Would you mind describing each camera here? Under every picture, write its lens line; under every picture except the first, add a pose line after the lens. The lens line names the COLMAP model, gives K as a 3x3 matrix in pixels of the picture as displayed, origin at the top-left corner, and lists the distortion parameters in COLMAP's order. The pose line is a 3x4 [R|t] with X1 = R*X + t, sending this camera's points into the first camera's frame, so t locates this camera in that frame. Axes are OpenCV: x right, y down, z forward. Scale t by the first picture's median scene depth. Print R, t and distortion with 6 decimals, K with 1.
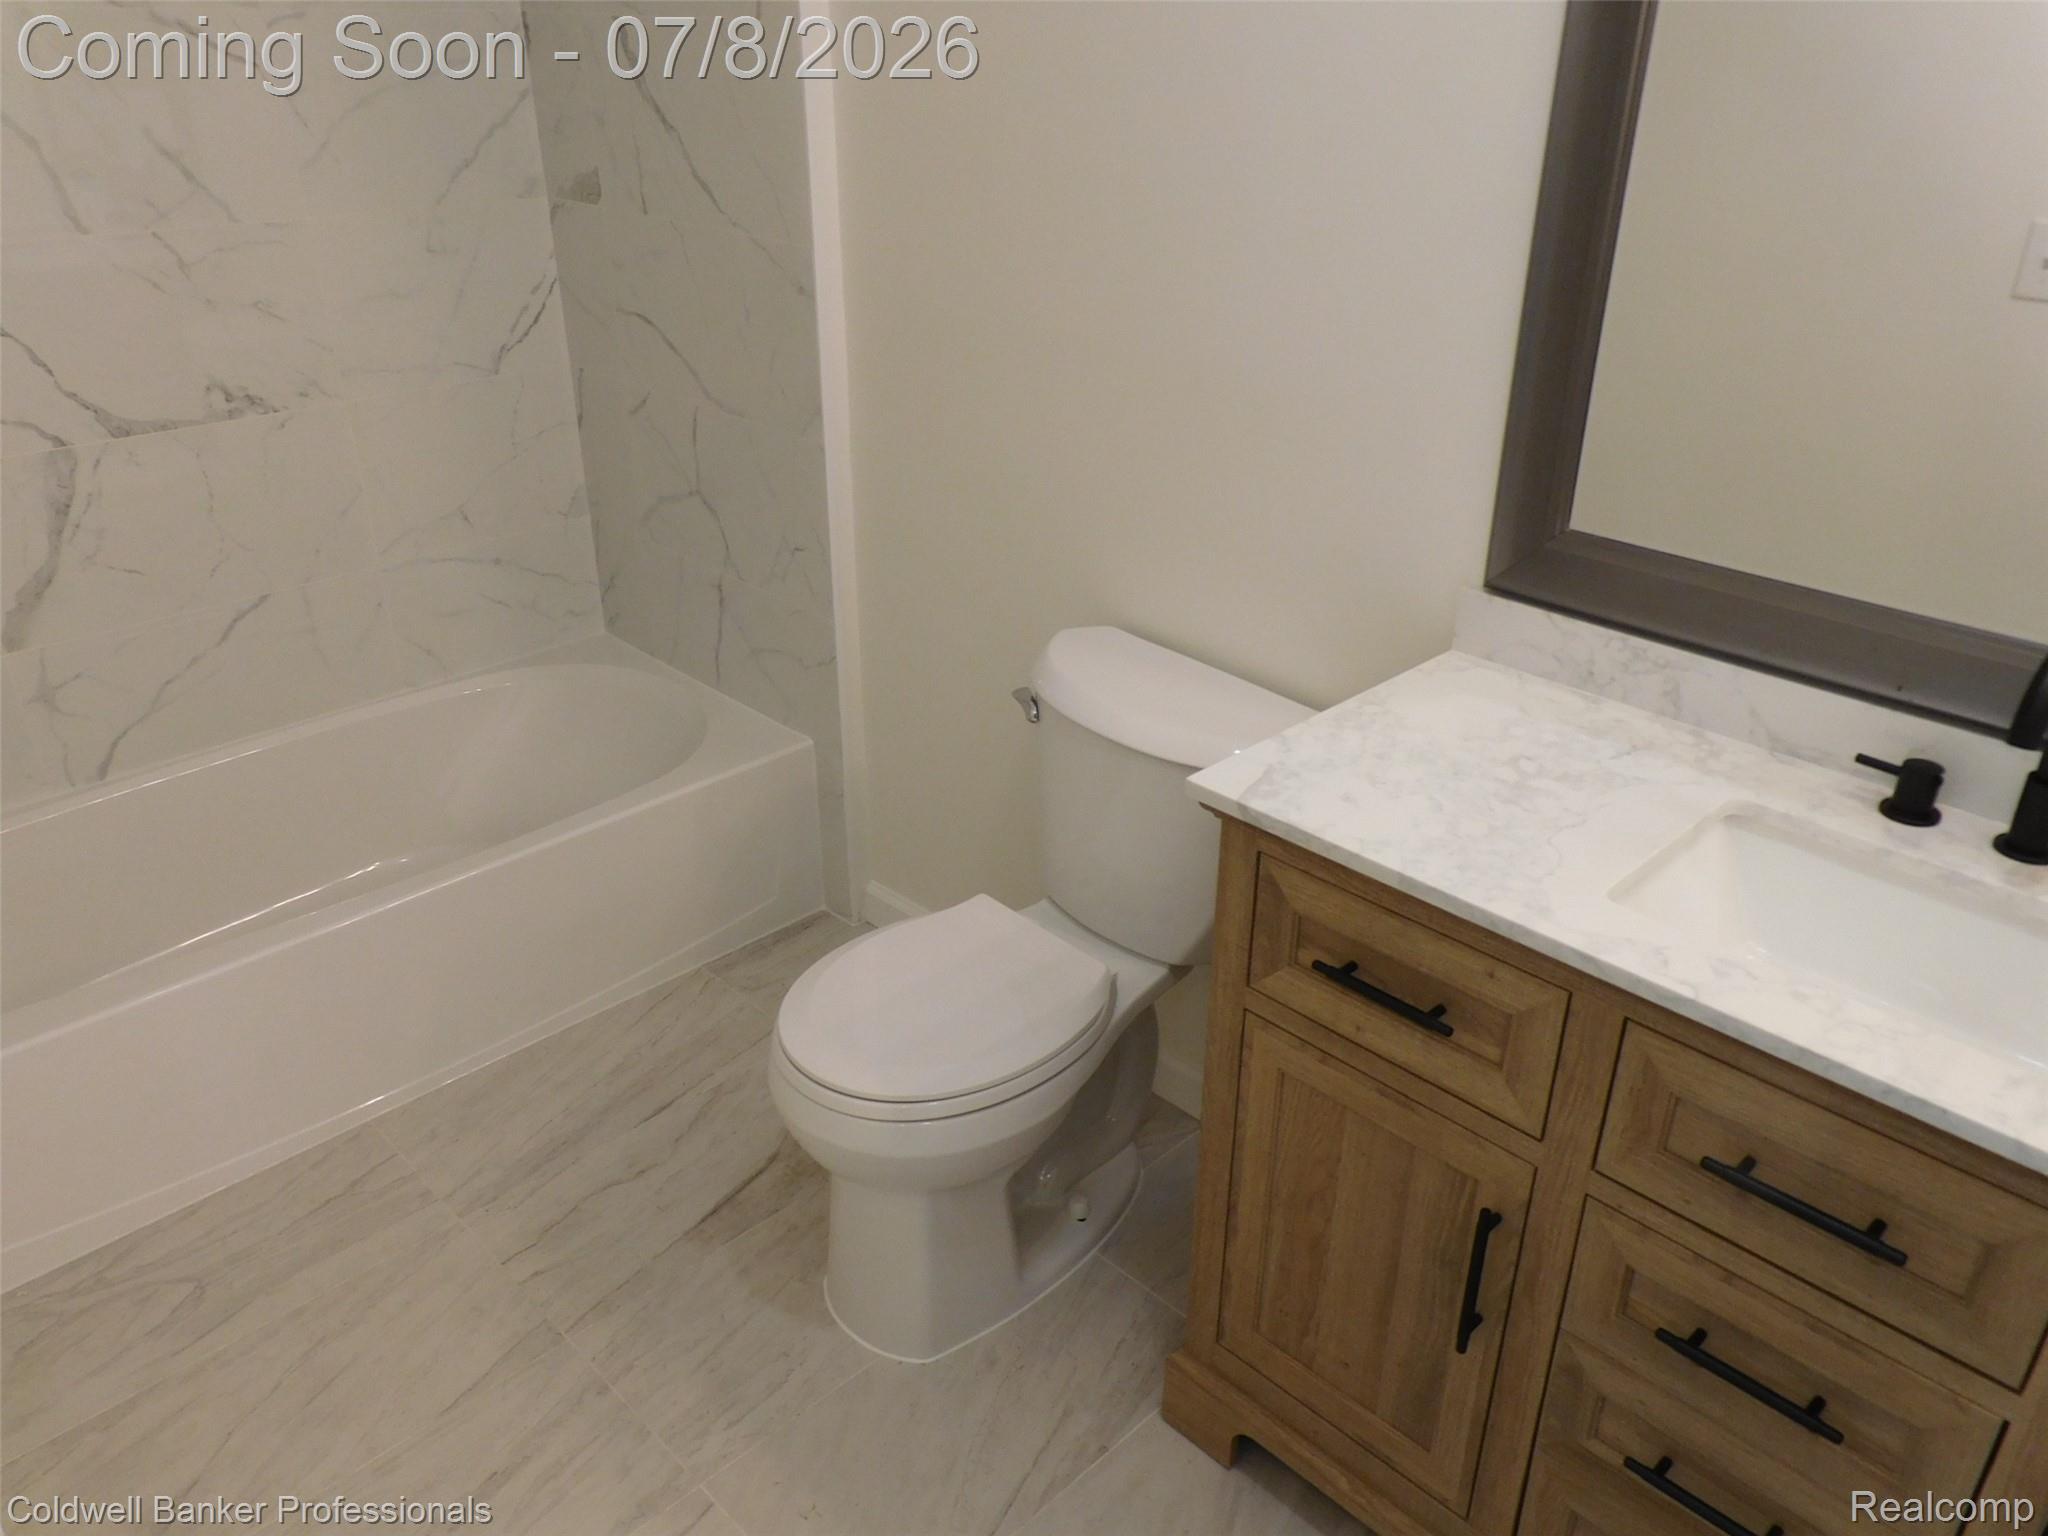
lens RADIAL K [[1545.8, 0, 1030.1], [0, 1545.8, 779.1], [0, 0, 1]] dist [-0.039987, 0.098391]
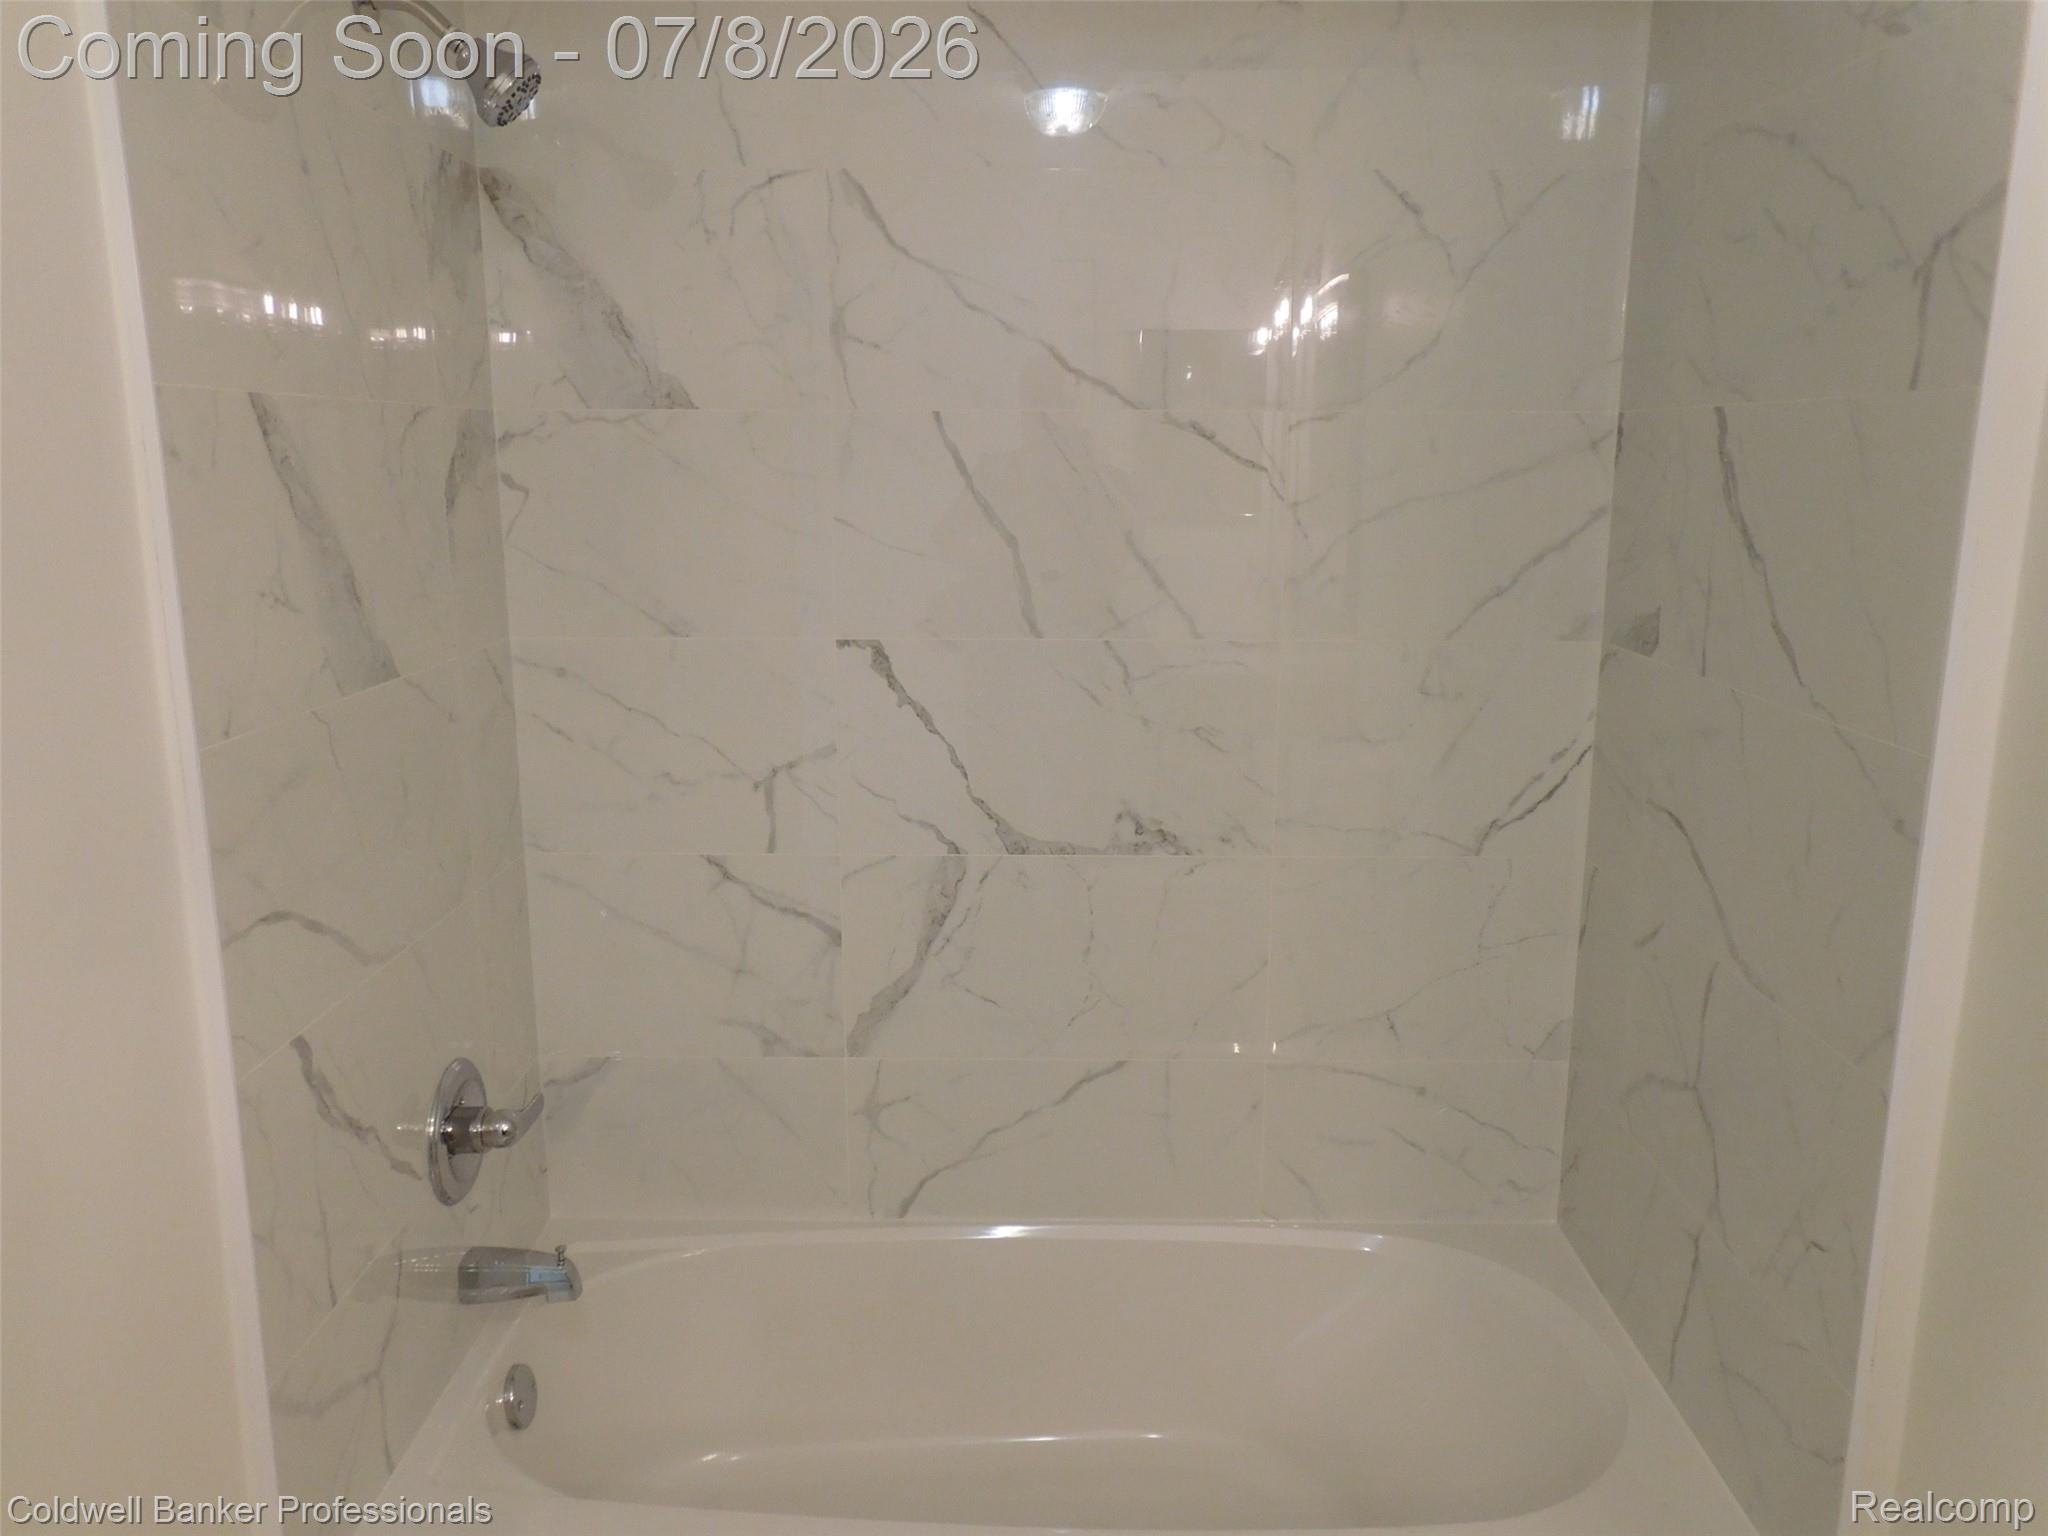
lens RADIAL K [[1545.8, 0, 1030.1], [0, 1545.8, 779.1], [0, 0, 1]] dist [-0.039987, 0.098391]
pose [[0.704758, 0.146454, -0.694167, 0.016314], [-0.327461, 0.935147, -0.135162, -0.137984], [0.629353, 0.322569, 0.707011, 0.355284]]
